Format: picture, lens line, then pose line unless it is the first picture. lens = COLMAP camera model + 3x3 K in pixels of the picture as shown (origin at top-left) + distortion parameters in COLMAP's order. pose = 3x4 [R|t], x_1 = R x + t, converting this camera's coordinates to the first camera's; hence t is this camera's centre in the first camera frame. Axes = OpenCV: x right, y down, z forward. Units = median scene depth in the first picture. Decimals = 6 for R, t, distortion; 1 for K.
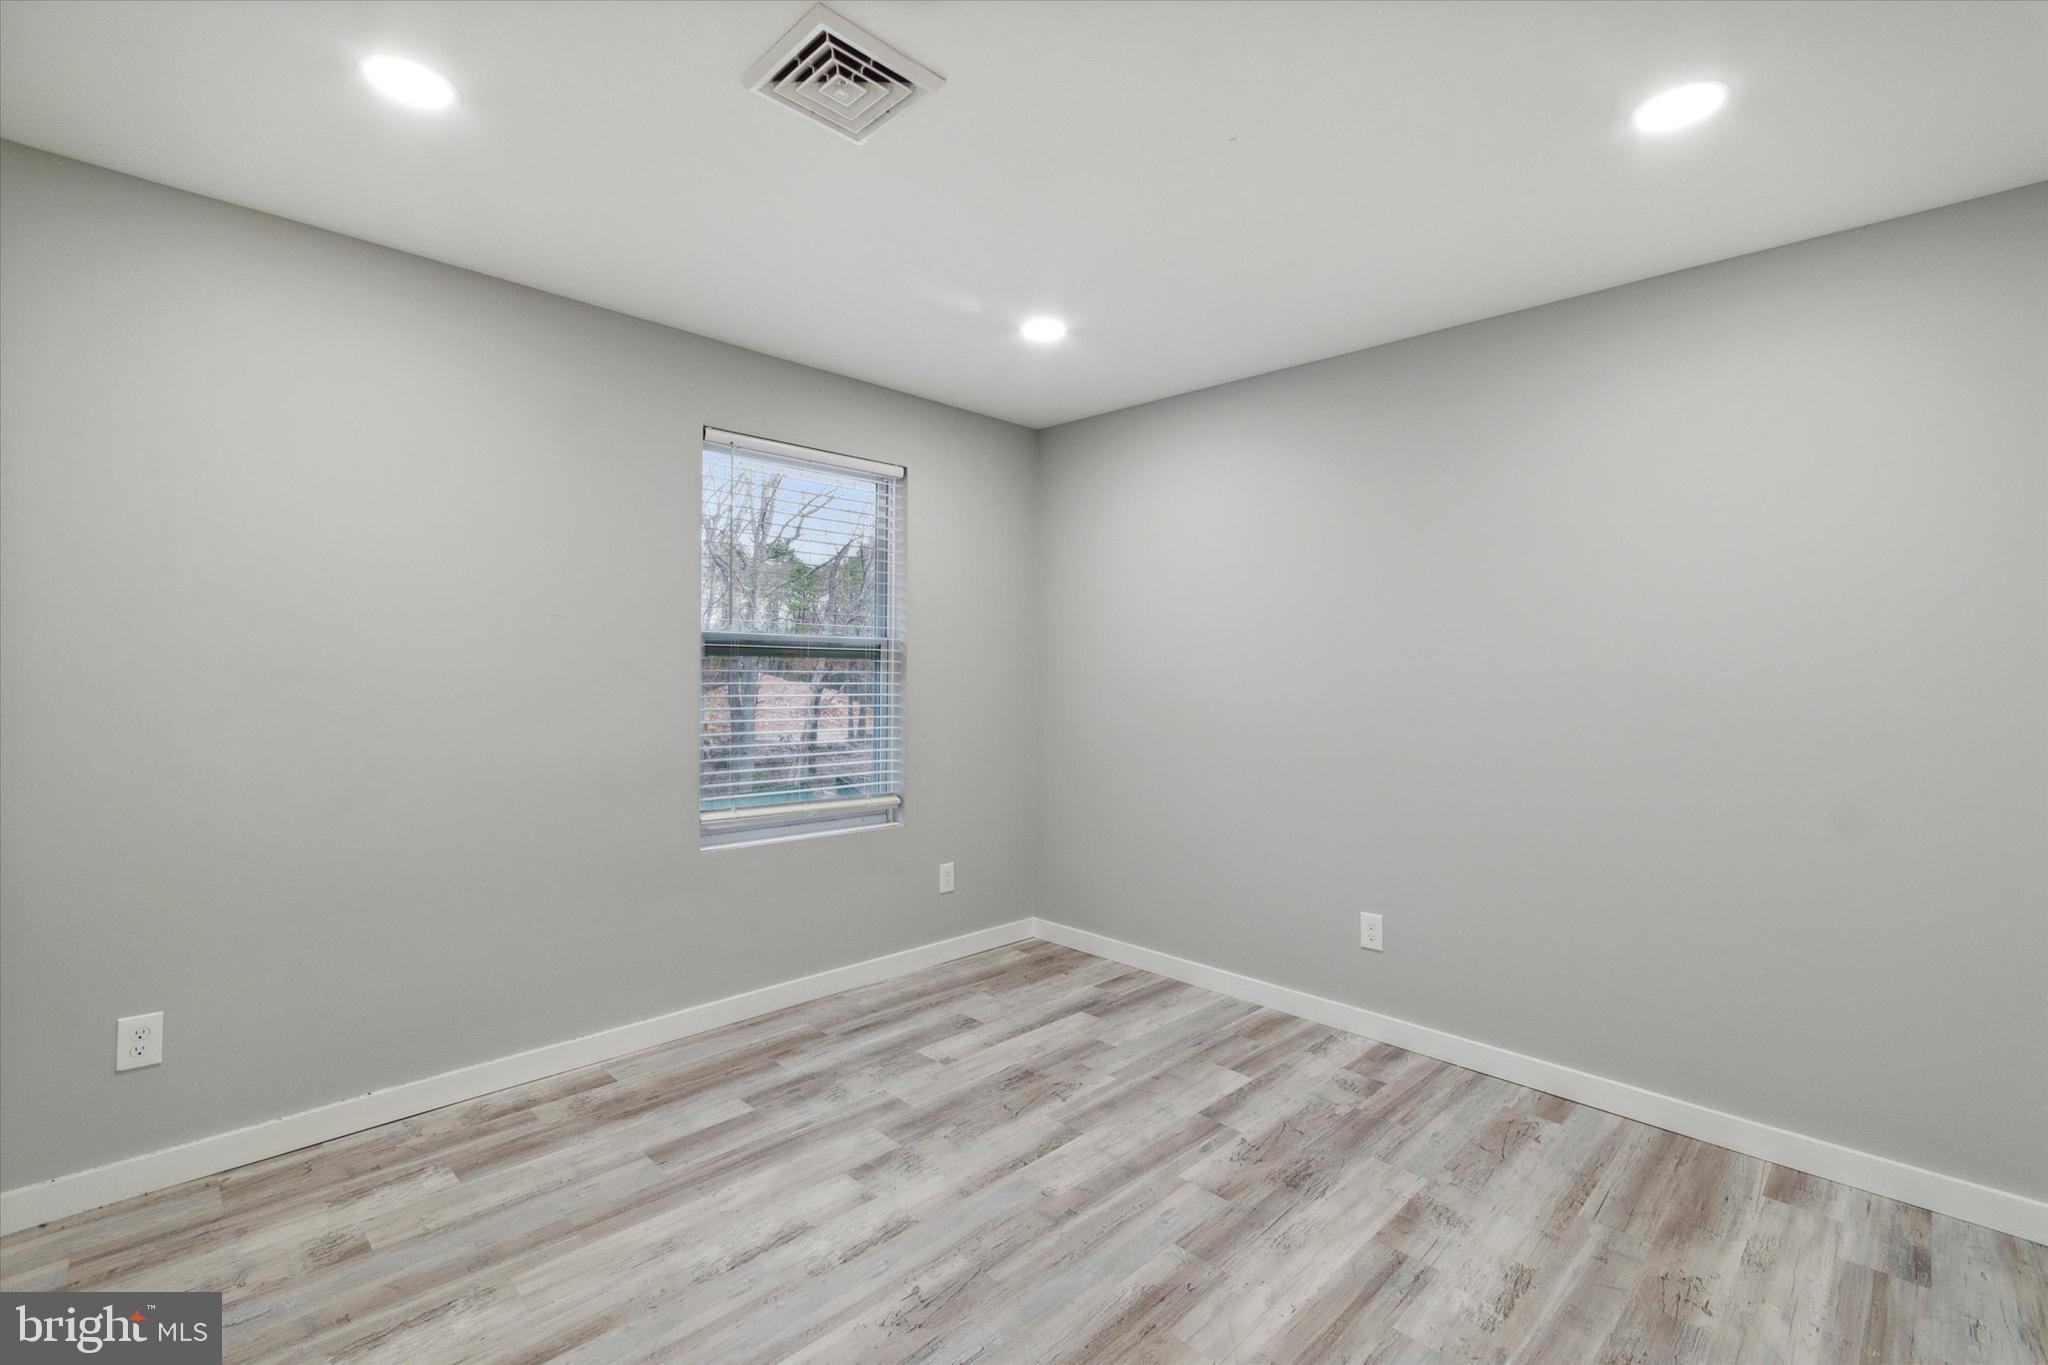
lens RADIAL K [[915.1, 0, 1029.7], [0, 915.1, 671.5], [0, 0, 1]] dist [0.006457, -0.000775]
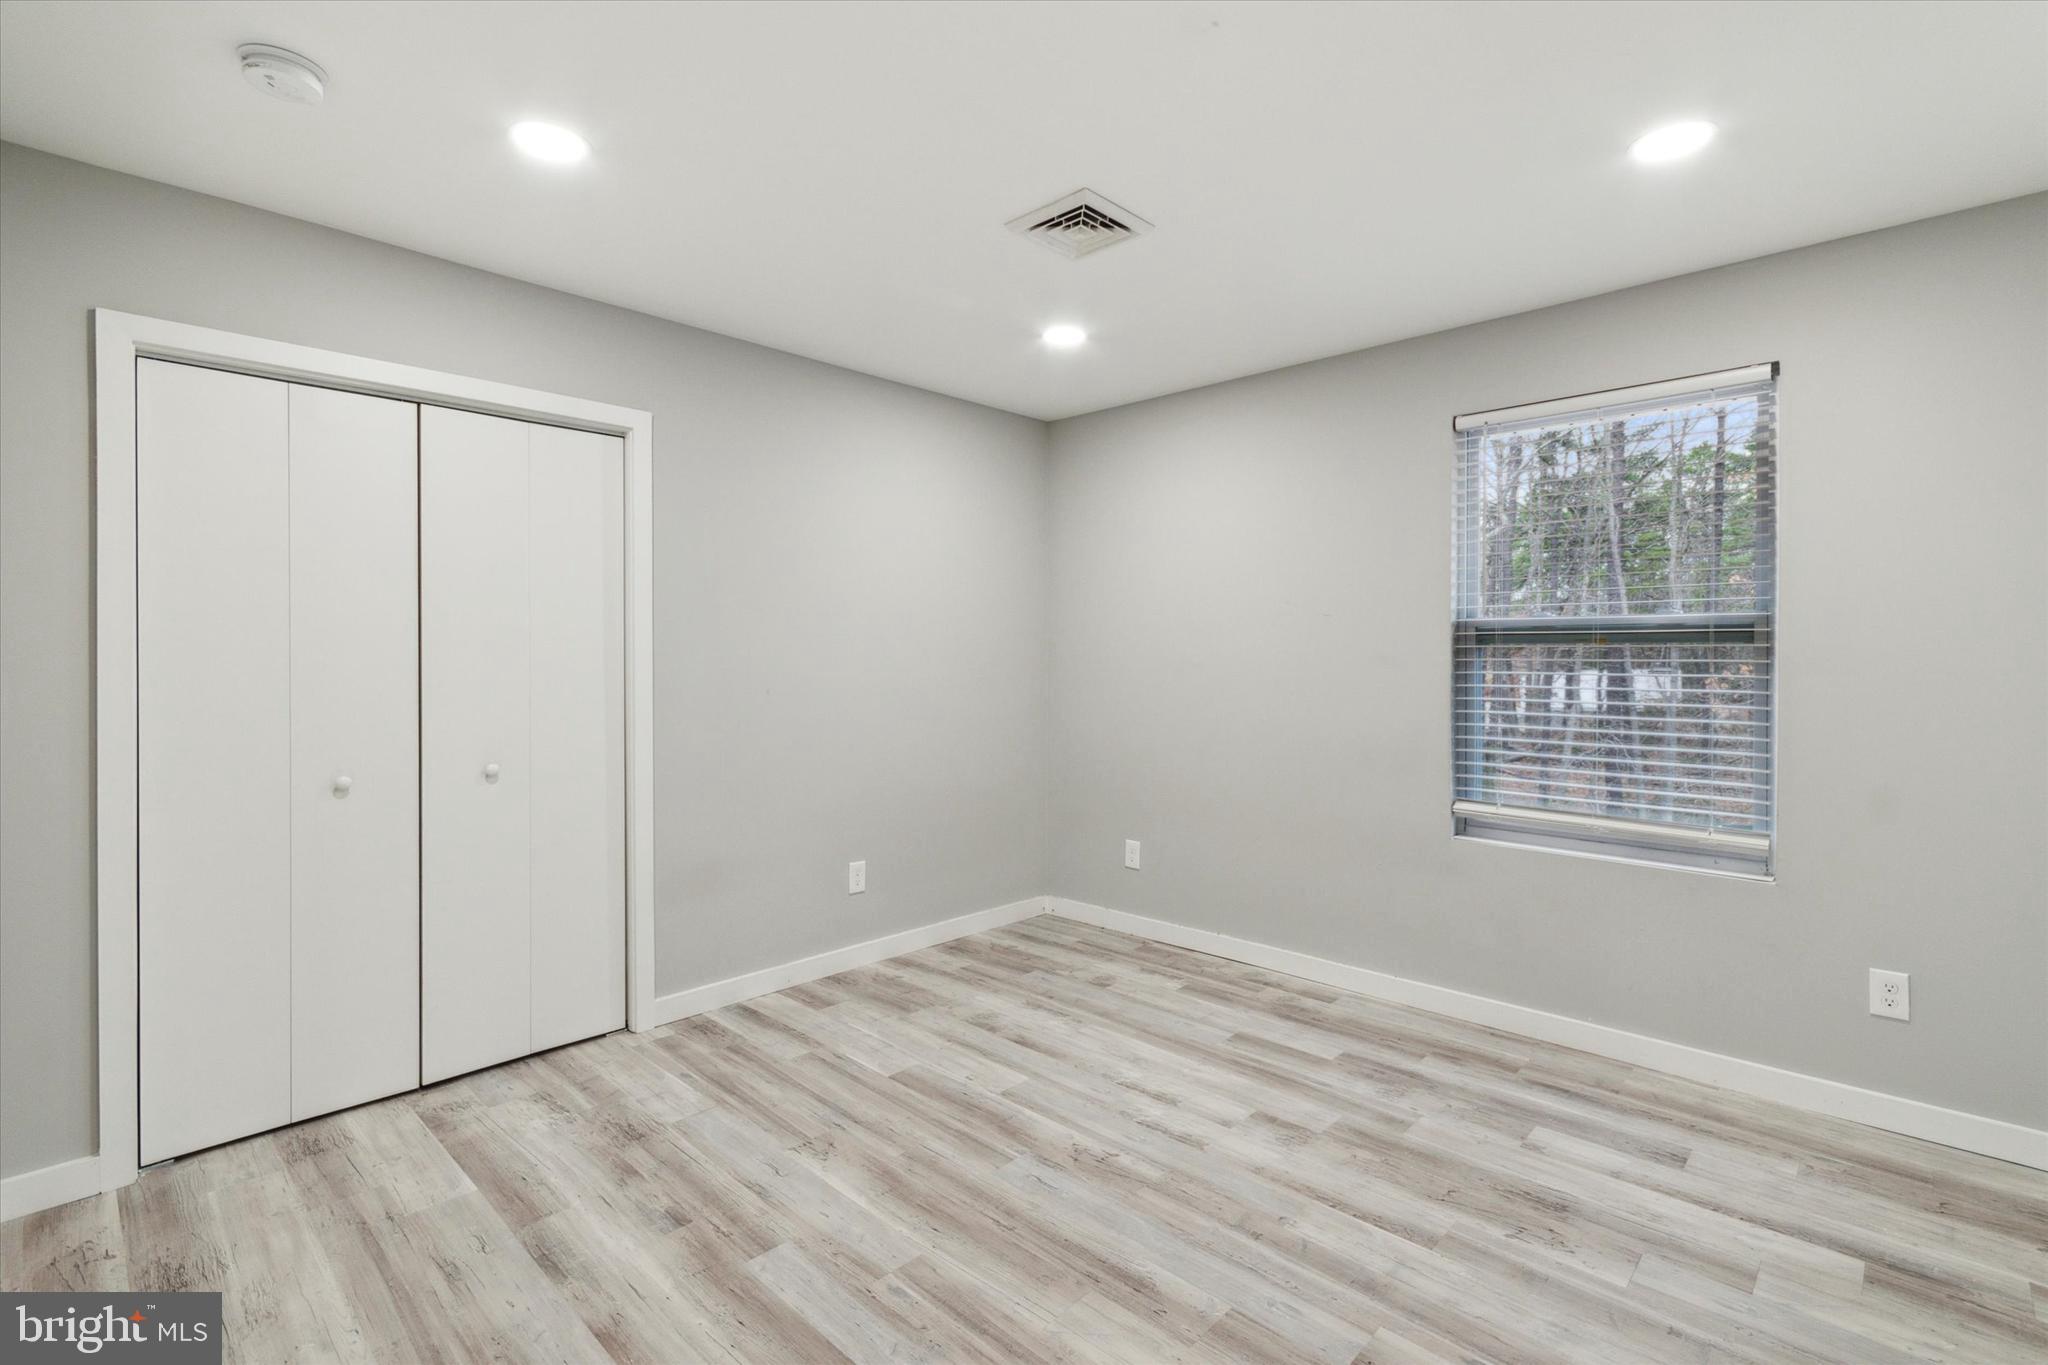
lens RADIAL K [[915.1, 0, 982.7], [0, 915.1, 668.6], [0, 0, 1]] dist [0.006457, -0.000775]
pose [[-0.007027, 0.001716, -0.999974, 0.816684], [-0.001705, 0.999997, 0.001728, 0.009549], [0.999974, 0.001717, -0.007024, 0.605178]]
